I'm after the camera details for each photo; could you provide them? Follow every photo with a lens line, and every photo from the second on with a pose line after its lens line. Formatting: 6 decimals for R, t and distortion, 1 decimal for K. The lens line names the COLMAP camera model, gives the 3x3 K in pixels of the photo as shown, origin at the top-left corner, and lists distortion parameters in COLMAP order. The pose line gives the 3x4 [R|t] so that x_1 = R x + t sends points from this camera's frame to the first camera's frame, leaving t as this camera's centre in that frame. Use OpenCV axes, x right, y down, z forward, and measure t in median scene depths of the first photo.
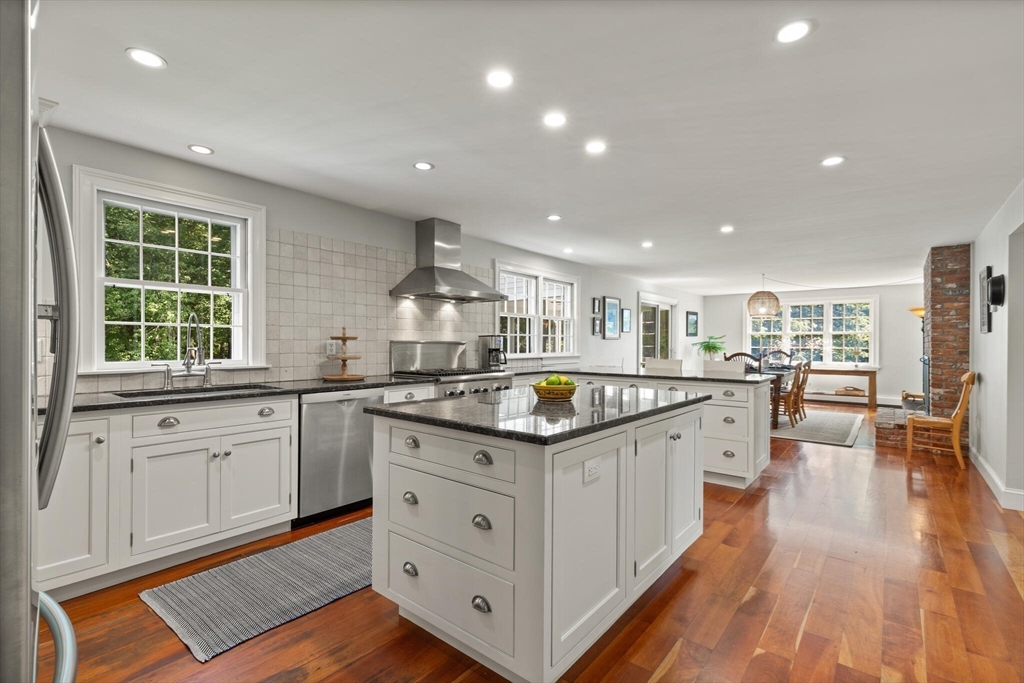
lens RADIAL K [[461.8, 0, 524.5], [0, 461.8, 341.5], [0, 0, 1]] dist [0.005190, -0.001331]
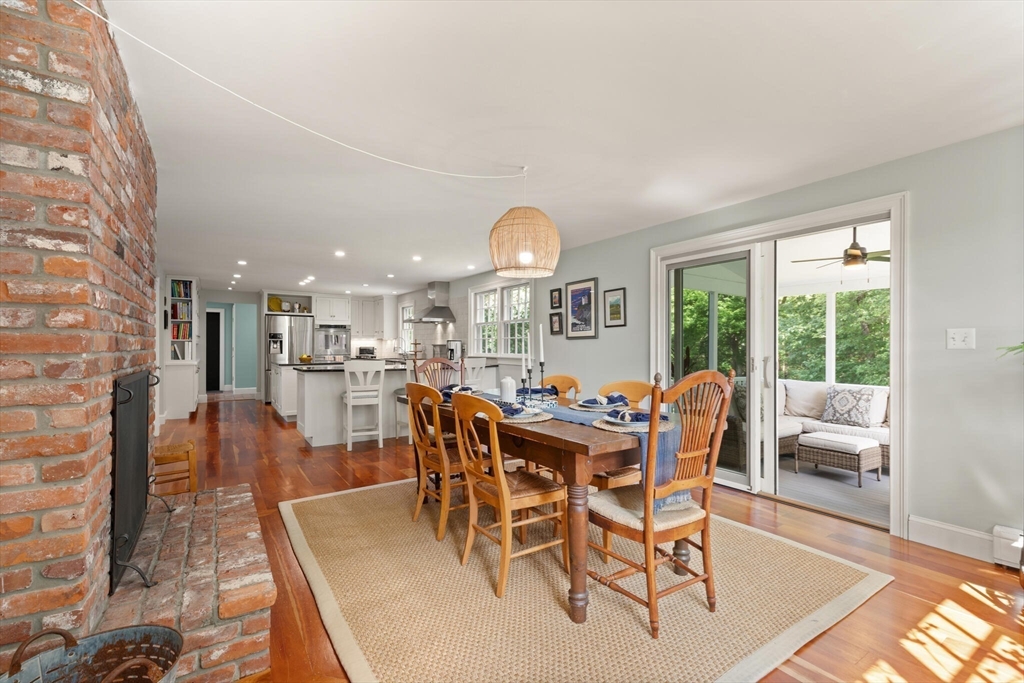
lens RADIAL K [[461.8, 0, 518.8], [0, 461.8, 348.7], [0, 0, 1]] dist [0.005190, -0.001331]
pose [[-0.313283, 0.000903, -0.949659, 1.857506], [0.001906, 0.999998, 0.000322, 0.020616], [0.949658, -0.001709, -0.313285, 2.333995]]
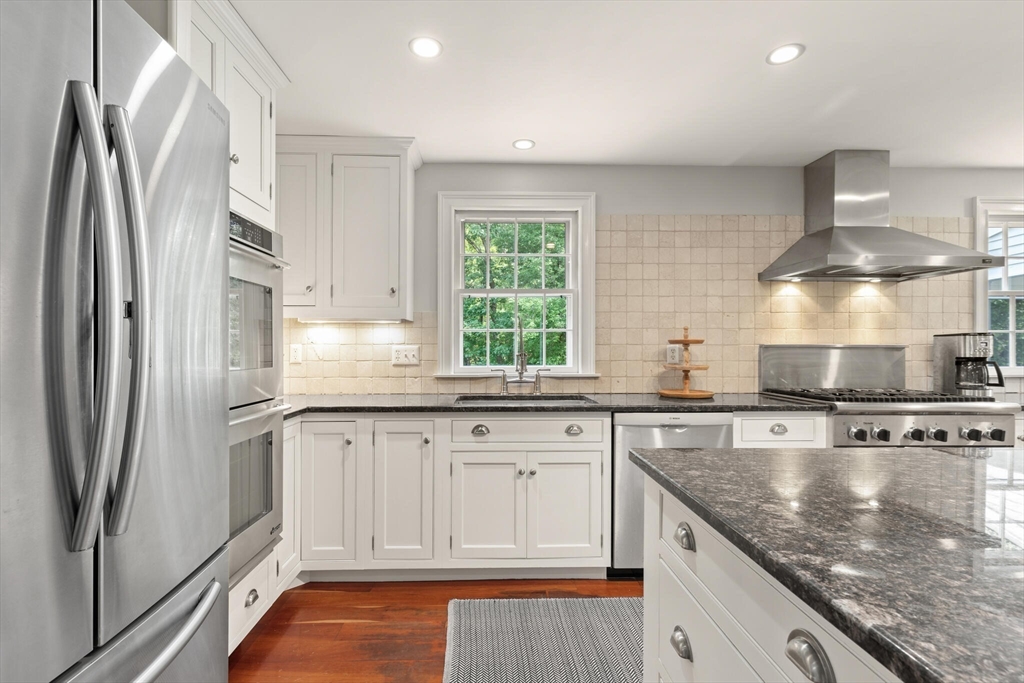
lens RADIAL K [[461.8, 0, 513.7], [0, 461.8, 350.3], [0, 0, 1]] dist [0.005190, -0.001331]
pose [[0.642573, 0.000568, -0.766224, 0.011501], [0.006097, 0.999964, 0.005855, 0.000871], [0.766200, -0.008434, 0.642546, 0.289640]]
